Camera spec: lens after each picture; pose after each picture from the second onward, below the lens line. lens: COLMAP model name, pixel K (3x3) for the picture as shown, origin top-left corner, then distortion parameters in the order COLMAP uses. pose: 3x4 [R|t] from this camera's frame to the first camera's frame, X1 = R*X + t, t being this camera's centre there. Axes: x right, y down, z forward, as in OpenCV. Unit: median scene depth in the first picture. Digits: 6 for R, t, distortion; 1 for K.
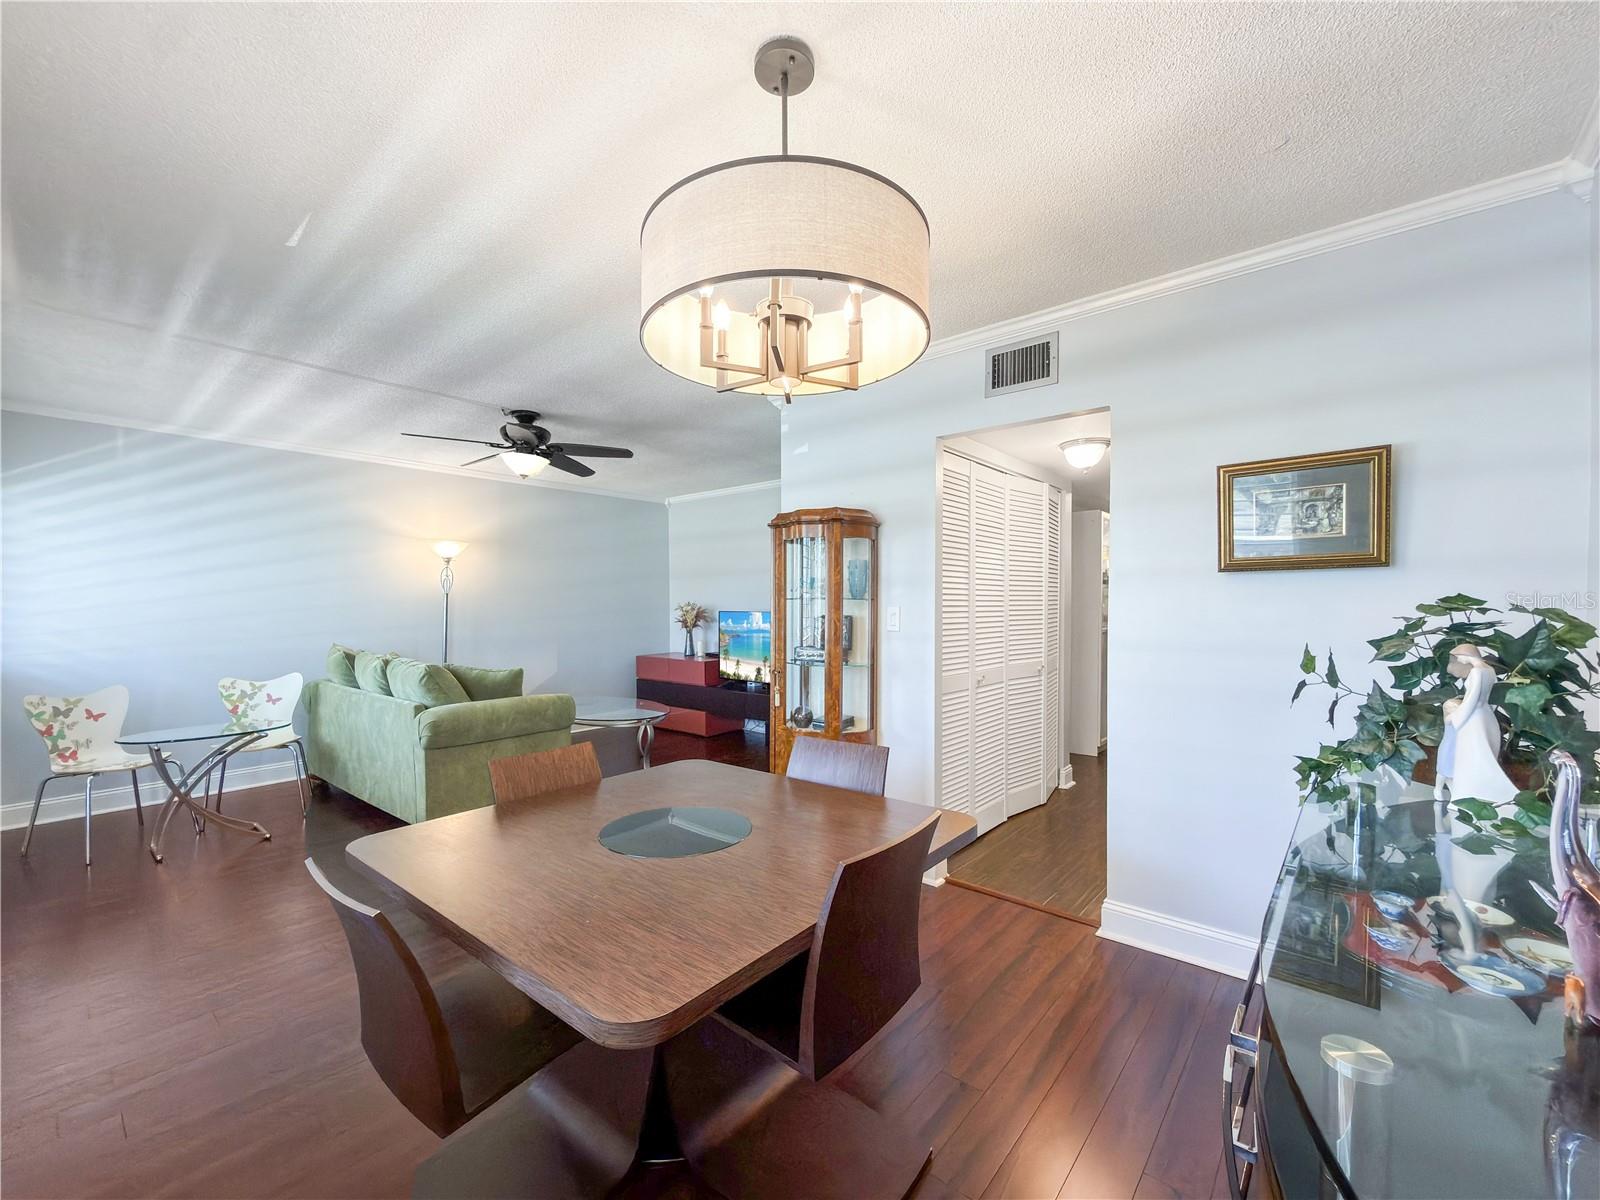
lens RADIAL K [[661.1, 0, 795.1], [0, 661.1, 610.3], [0, 0, 1]] dist [0.000445, -0.000036]
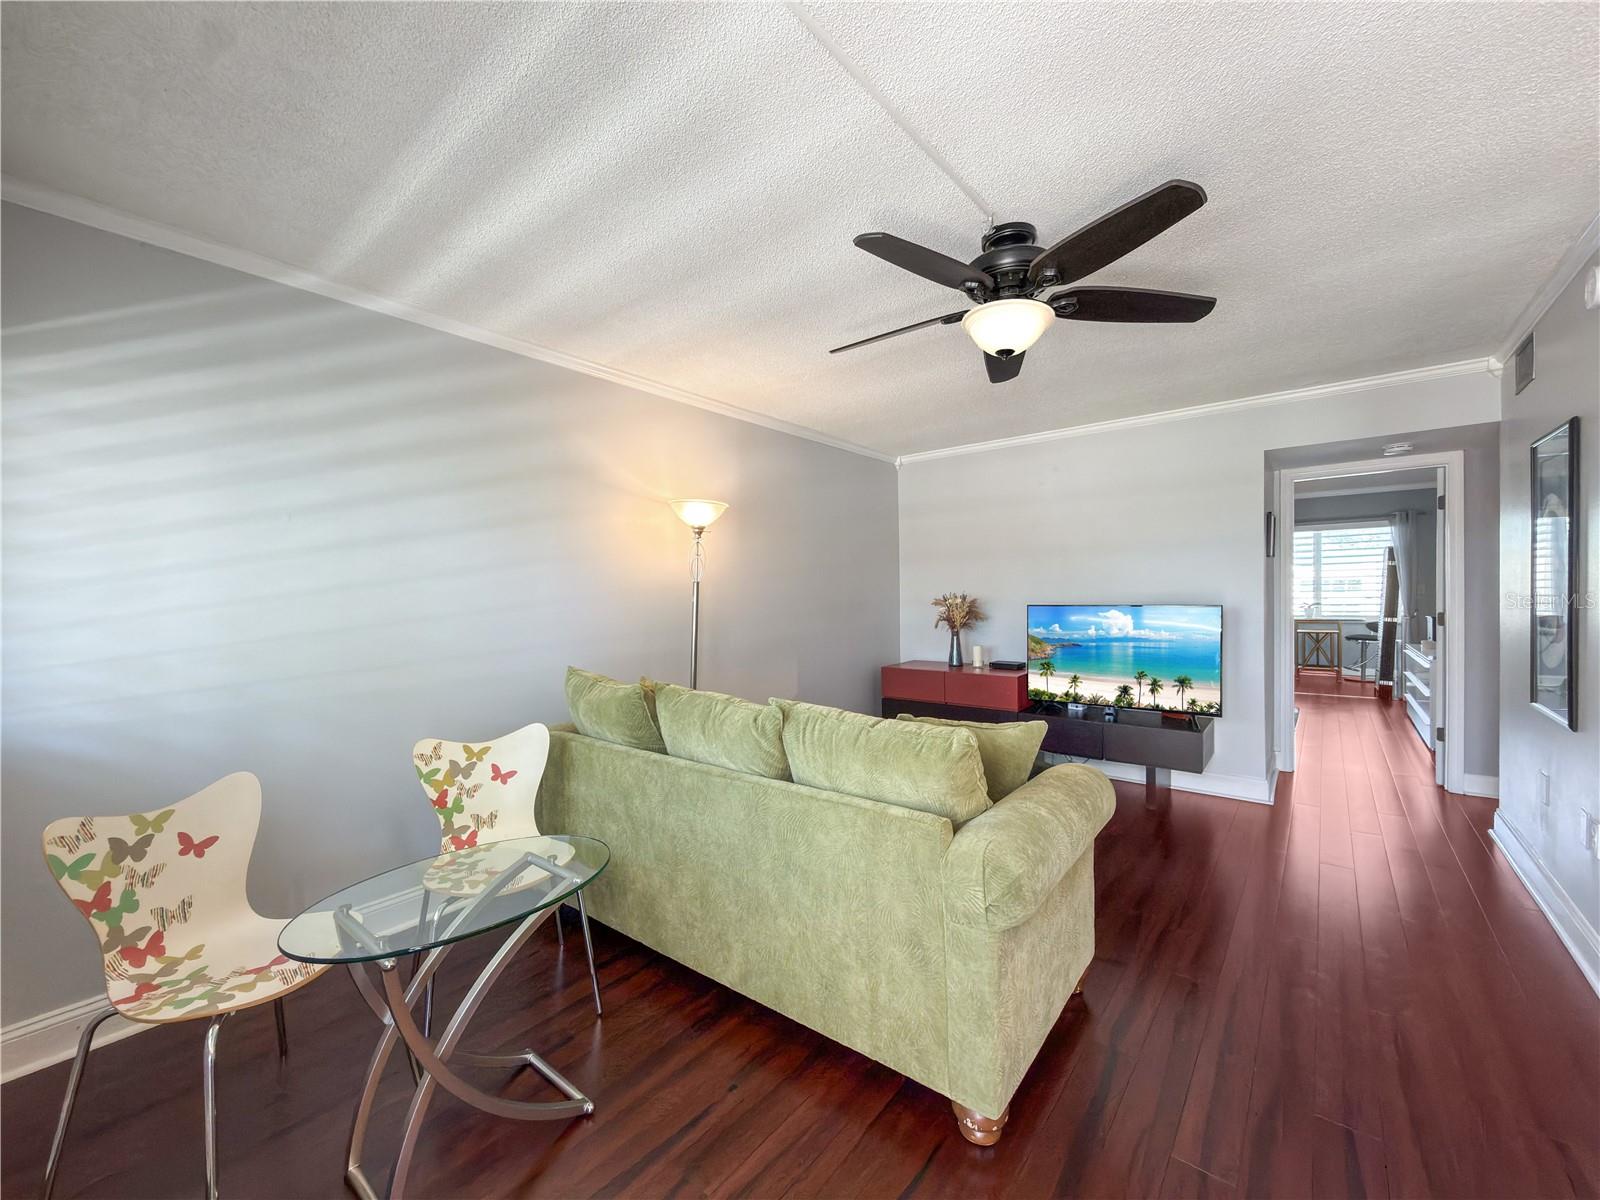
lens RADIAL K [[639.4, 0, 800.2], [0, 639.4, 597.2], [0, 0, 1]] dist [0.000586, -0.000171]
pose [[0.999736, -0.009534, 0.020893, -0.580983], [0.009747, 0.999901, -0.010107, -0.004269], [-0.020795, 0.010308, 0.999731, 0.488717]]
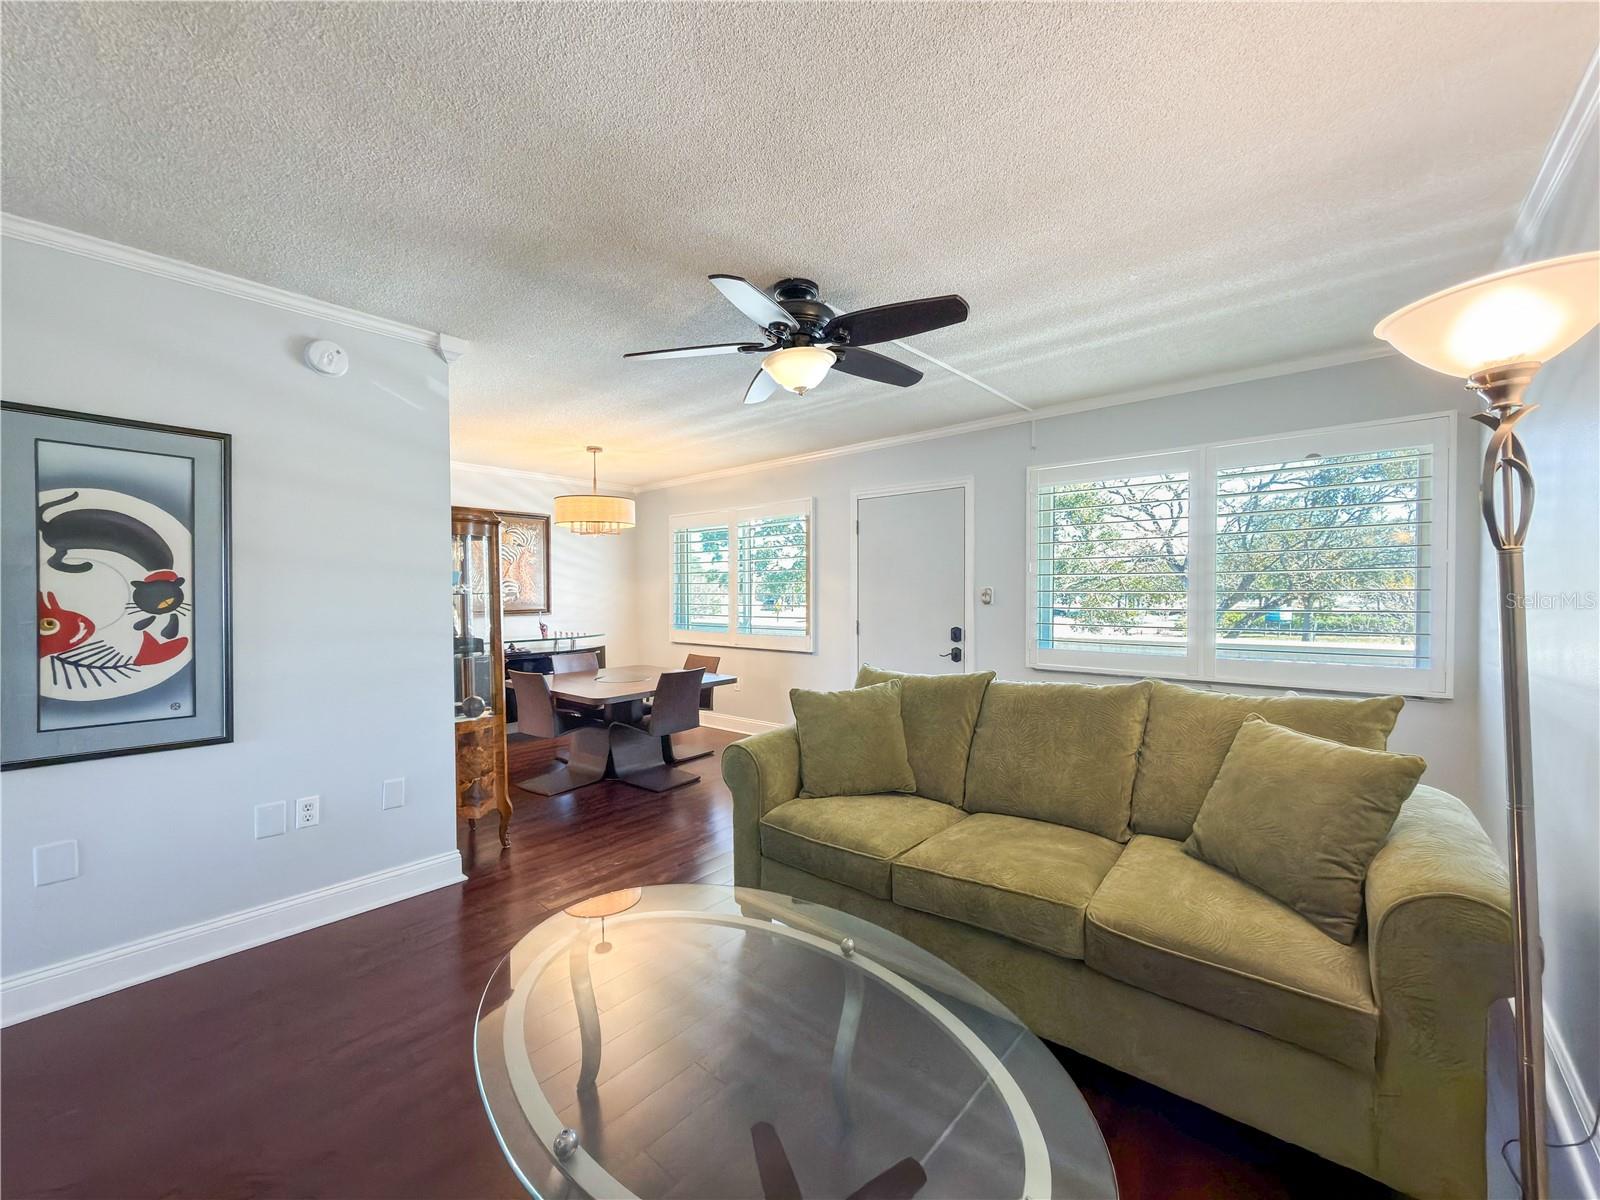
lens RADIAL K [[639.4, 0, 800.2], [0, 639.4, 597.2], [0, 0, 1]] dist [0.000586, -0.000171]
pose [[-0.999948, 0.010031, 0.001749, -0.402160], [0.010063, 0.999762, 0.019370, -0.019752], [-0.001555, 0.019387, -0.999811, 1.588158]]
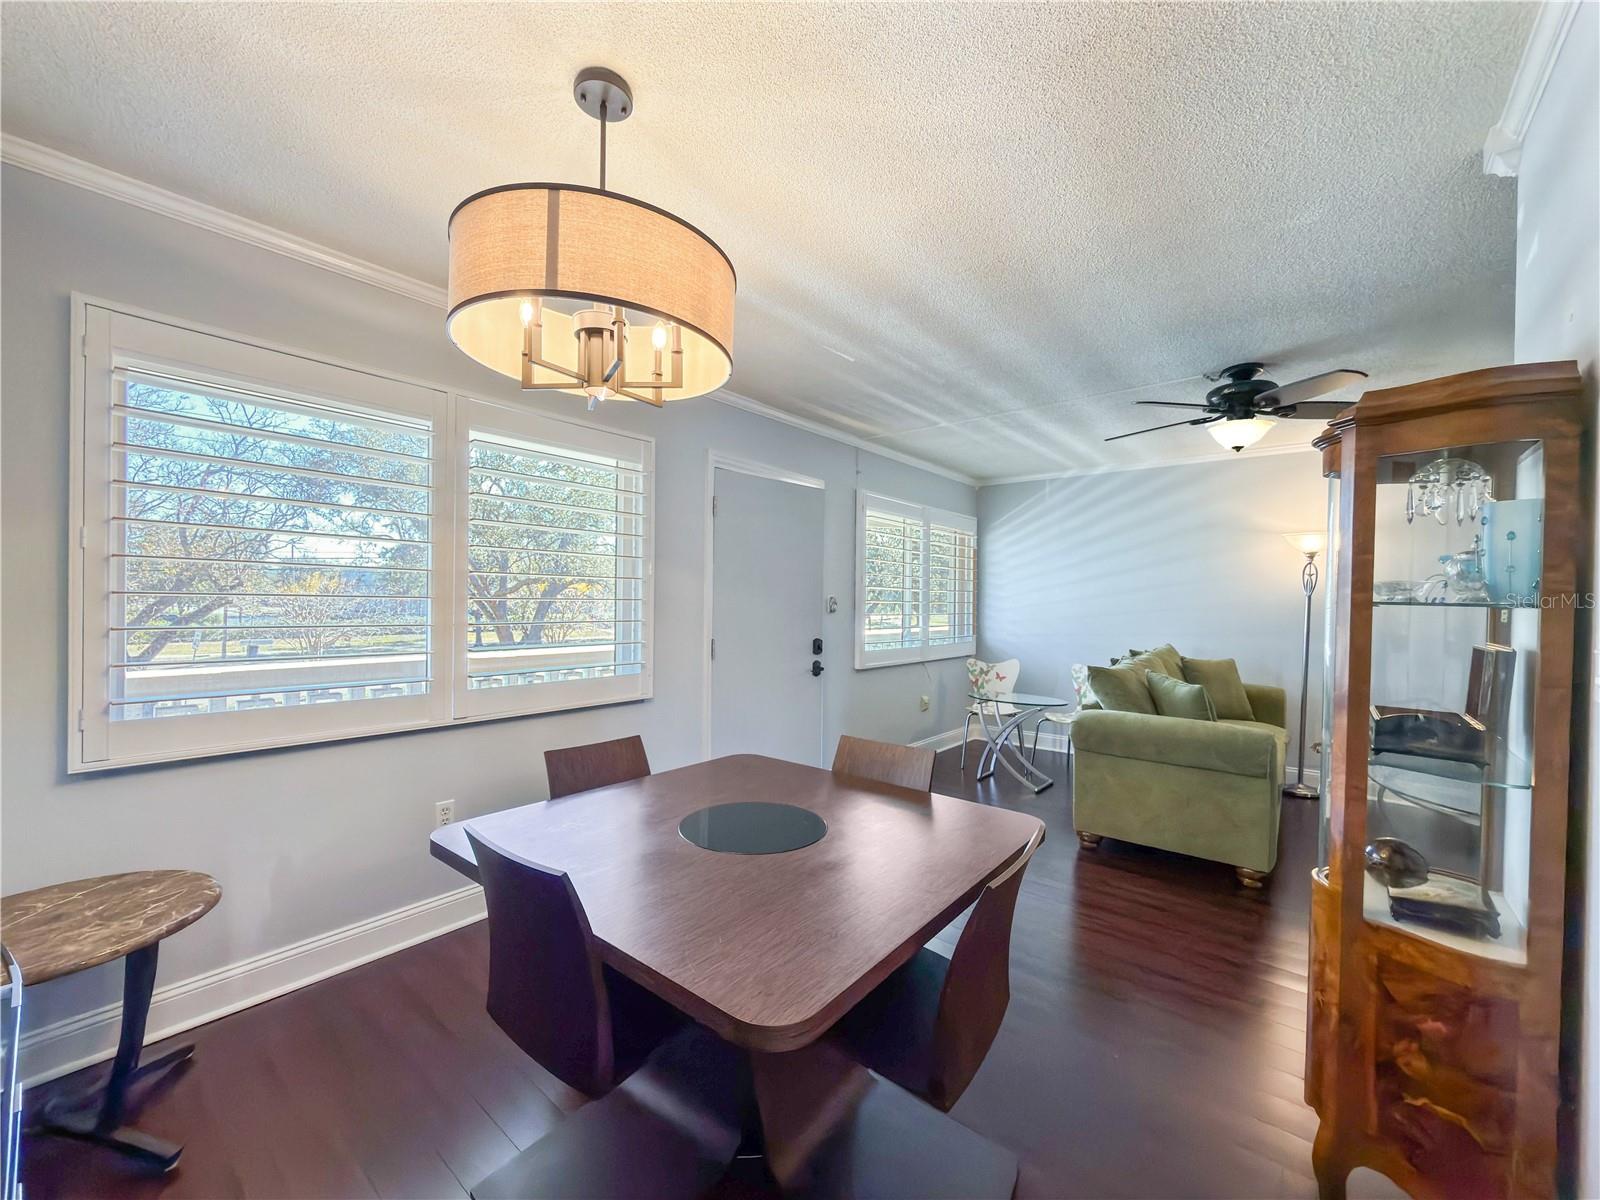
lens RADIAL K [[639.4, 0, 800.2], [0, 639.4, 597.2], [0, 0, 1]] dist [0.000586, -0.000171]
pose [[0.018399, -0.000984, -0.999830, 0.349773], [-0.022995, 0.999735, -0.001407, -0.009523], [0.999566, 0.023017, 0.018372, 0.456167]]
